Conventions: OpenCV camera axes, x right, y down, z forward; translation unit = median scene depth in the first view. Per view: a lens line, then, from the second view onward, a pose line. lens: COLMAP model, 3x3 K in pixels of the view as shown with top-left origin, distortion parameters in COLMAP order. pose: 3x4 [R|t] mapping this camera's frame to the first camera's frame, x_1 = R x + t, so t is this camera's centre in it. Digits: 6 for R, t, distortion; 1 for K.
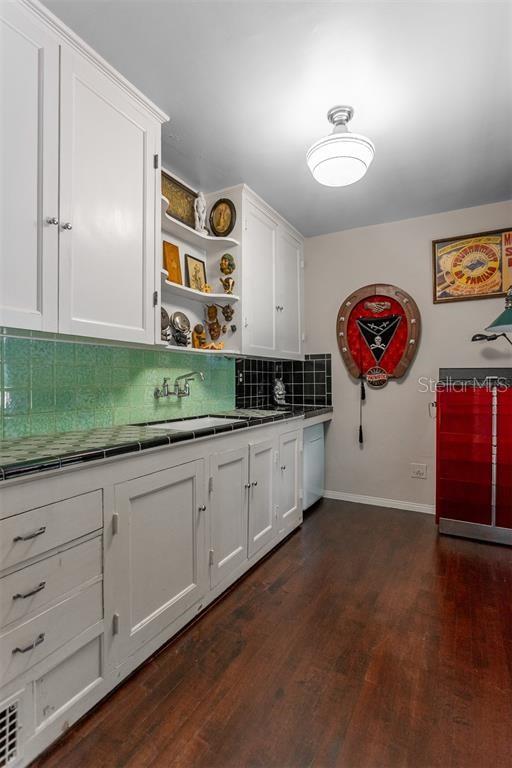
lens RADIAL K [[378.1, 0, 272.1], [0, 378.1, 385.8], [0, 0, 1]] dist [-0.002444, 0.001678]
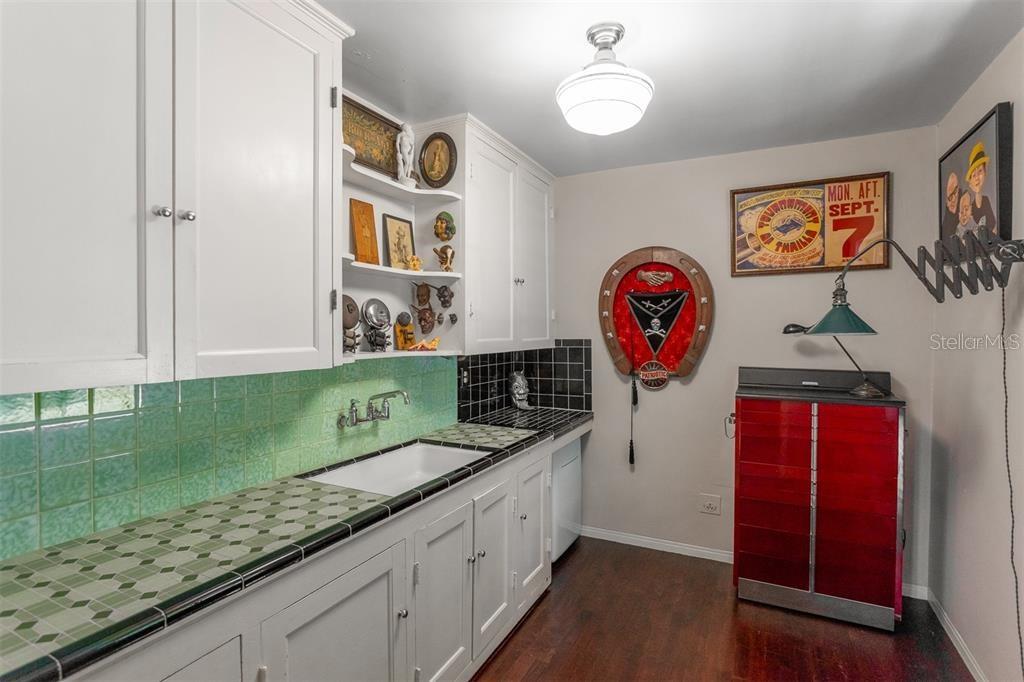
lens RADIAL K [[504.1, 0, 535.0], [0, 504.1, 349.6], [0, 0, 1]] dist [-0.002444, 0.001678]
pose [[0.999068, 0.000606, 0.043149, 0.009106], [-0.001202, 0.999904, 0.013792, -0.103442], [-0.043137, -0.013831, 0.998973, 0.052583]]
